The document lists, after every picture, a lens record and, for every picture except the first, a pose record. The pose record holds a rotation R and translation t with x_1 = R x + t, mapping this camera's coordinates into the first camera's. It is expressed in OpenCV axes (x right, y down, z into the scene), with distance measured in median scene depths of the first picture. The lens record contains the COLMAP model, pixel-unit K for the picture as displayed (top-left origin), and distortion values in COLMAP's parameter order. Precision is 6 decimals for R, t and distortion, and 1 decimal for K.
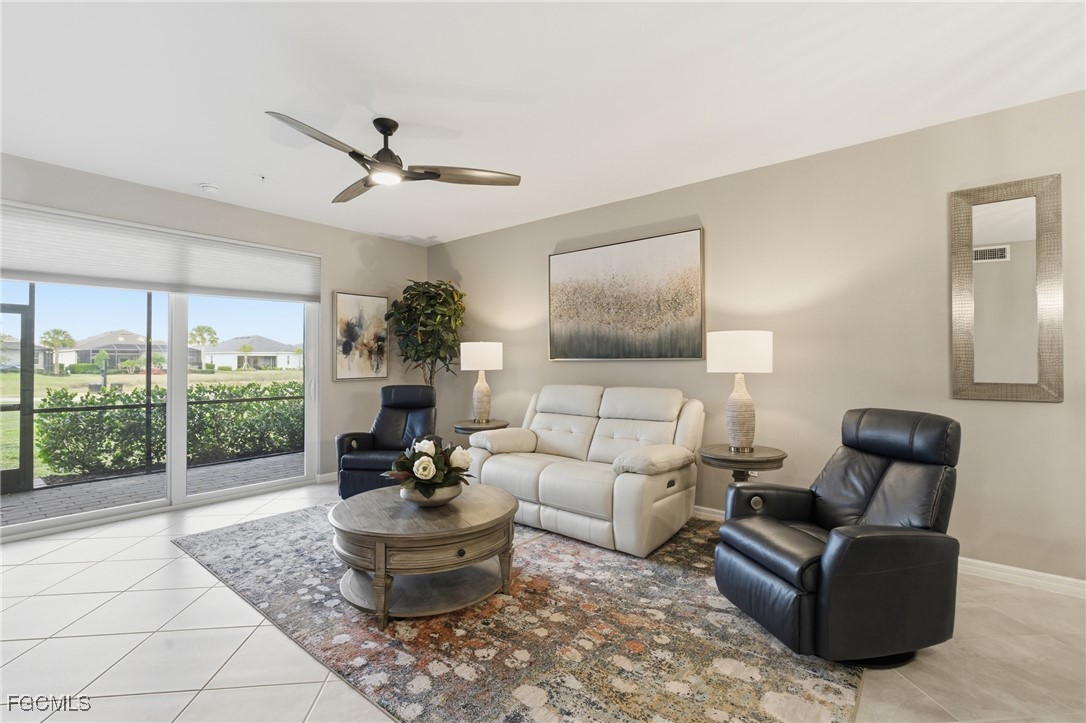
lens RADIAL K [[489.0, 0, 551.9], [0, 489.0, 360.1], [0, 0, 1]] dist [-0.010159, 0.004904]
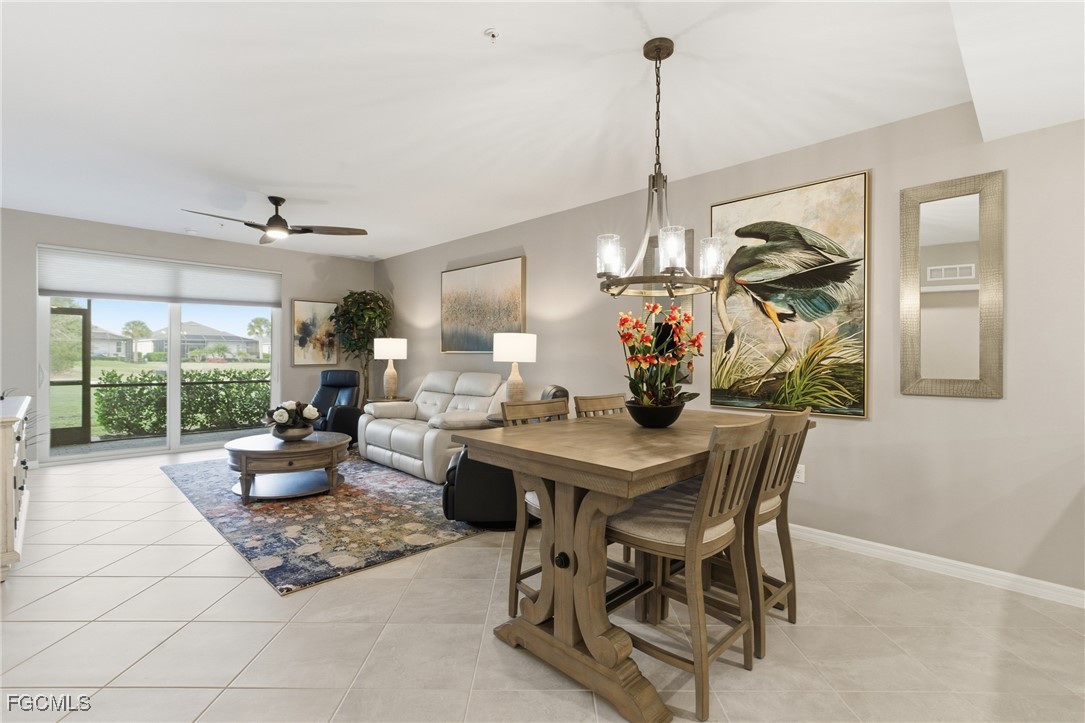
lens RADIAL K [[488.6, 0, 549.2], [0, 488.6, 361.7], [0, 0, 1]] dist [-0.010159, 0.004904]
pose [[0.995554, 0.011327, -0.093507, 0.409647], [-0.009662, 0.999787, 0.018233, -0.001607], [0.093694, -0.017248, 0.995452, -0.286613]]
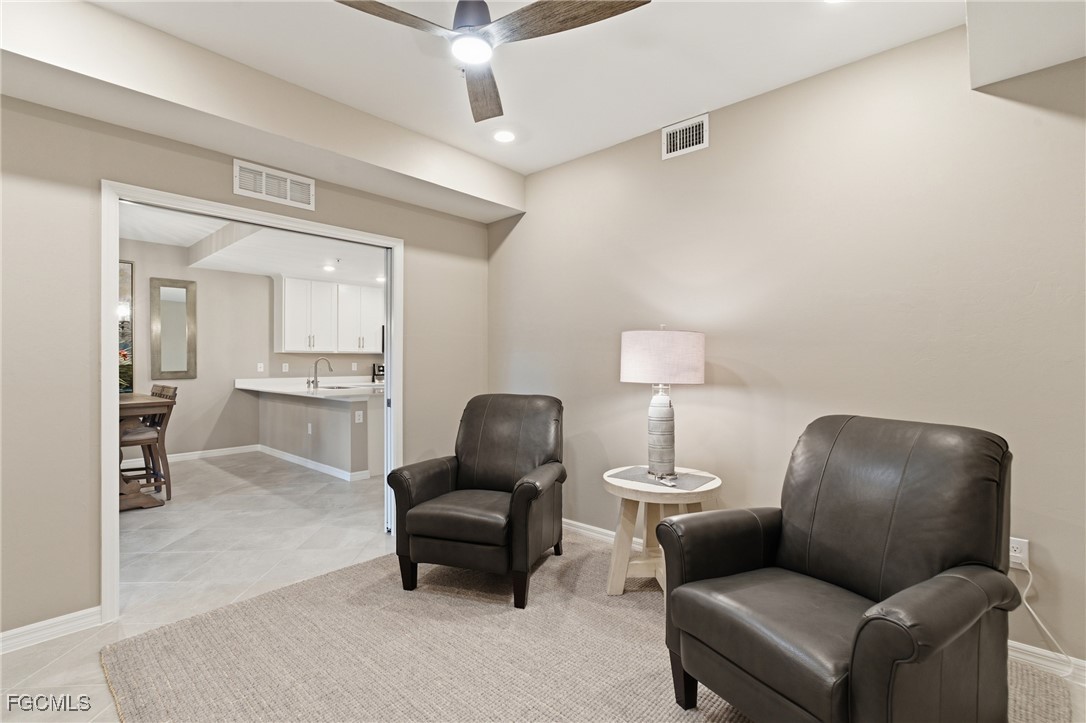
lens RADIAL K [[489.0, 0, 549.0], [0, 489.0, 355.8], [0, 0, 1]] dist [-0.010159, 0.004904]
pose [[0.044727, 0.008627, 0.998962, -0.382999], [-0.003445, 0.999958, -0.008481, -0.006960], [-0.998993, -0.003062, 0.044754, -0.686466]]
